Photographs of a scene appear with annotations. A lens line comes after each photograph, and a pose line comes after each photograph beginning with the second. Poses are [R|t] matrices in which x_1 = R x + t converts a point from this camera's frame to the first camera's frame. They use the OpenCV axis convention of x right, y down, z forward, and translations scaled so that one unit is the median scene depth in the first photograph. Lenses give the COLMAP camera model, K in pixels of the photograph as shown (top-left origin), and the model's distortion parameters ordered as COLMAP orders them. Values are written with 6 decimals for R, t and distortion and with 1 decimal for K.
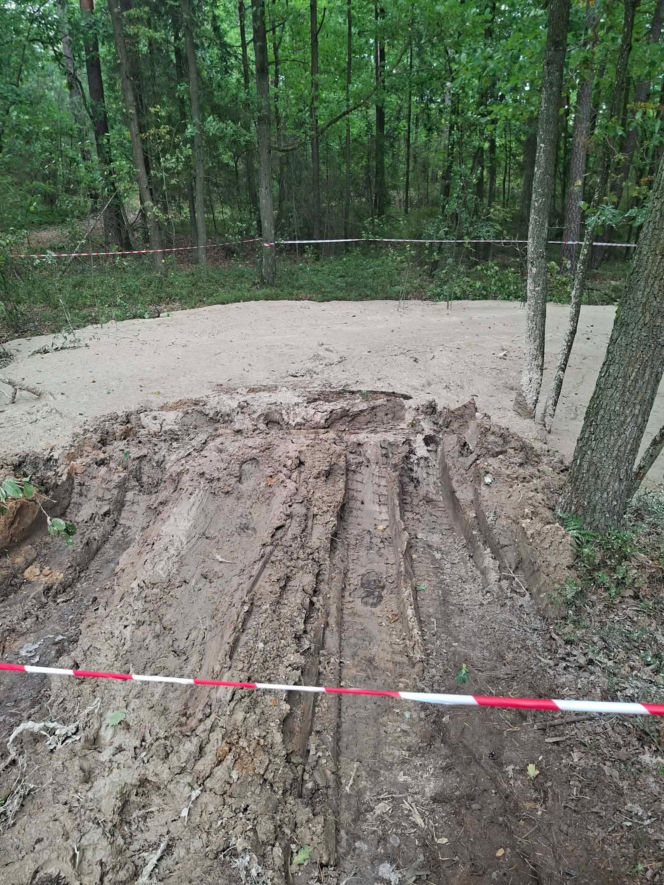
lens RADIAL K [[620.1, 0, 328.5], [0, 620.1, 434.1], [0, 0, 1]] dist [0.136303, -0.130569]
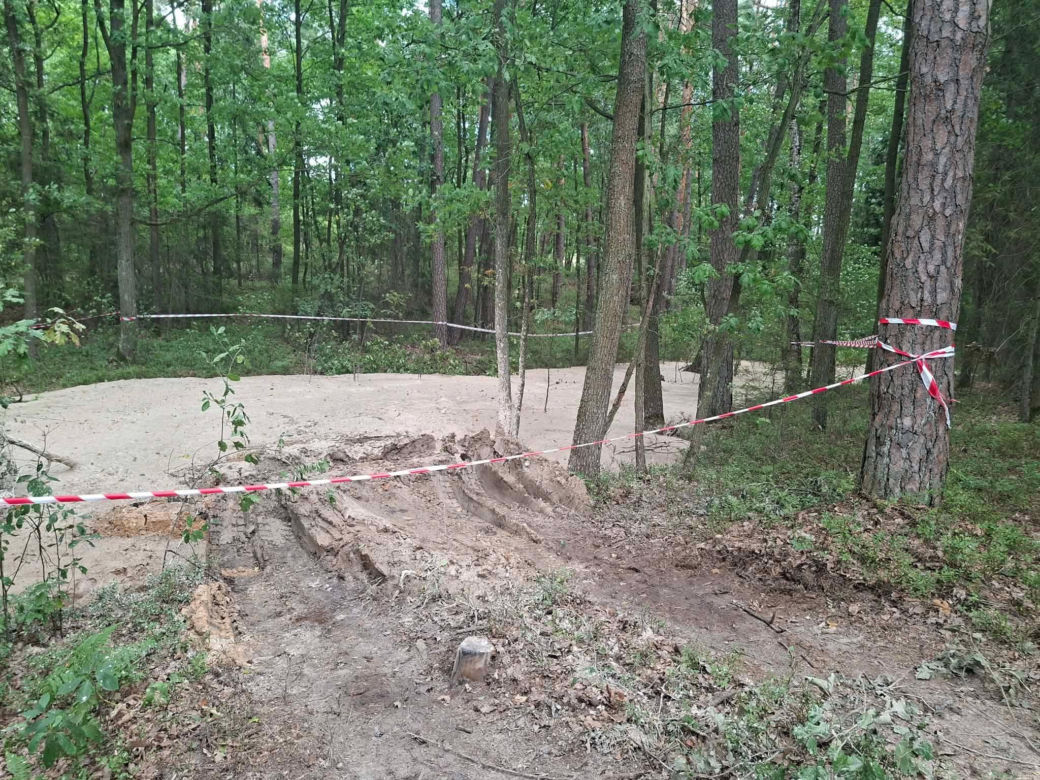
lens RADIAL K [[734.9, 0, 532.0], [0, 734.9, 382.3], [0, 0, 1]] dist [0.137491, -0.137929]
pose [[0.853565, -0.034973, 0.519812, -0.611800], [0.141016, 0.976009, -0.165891, 0.153305], [-0.501539, 0.214901, 0.838019, -0.573960]]
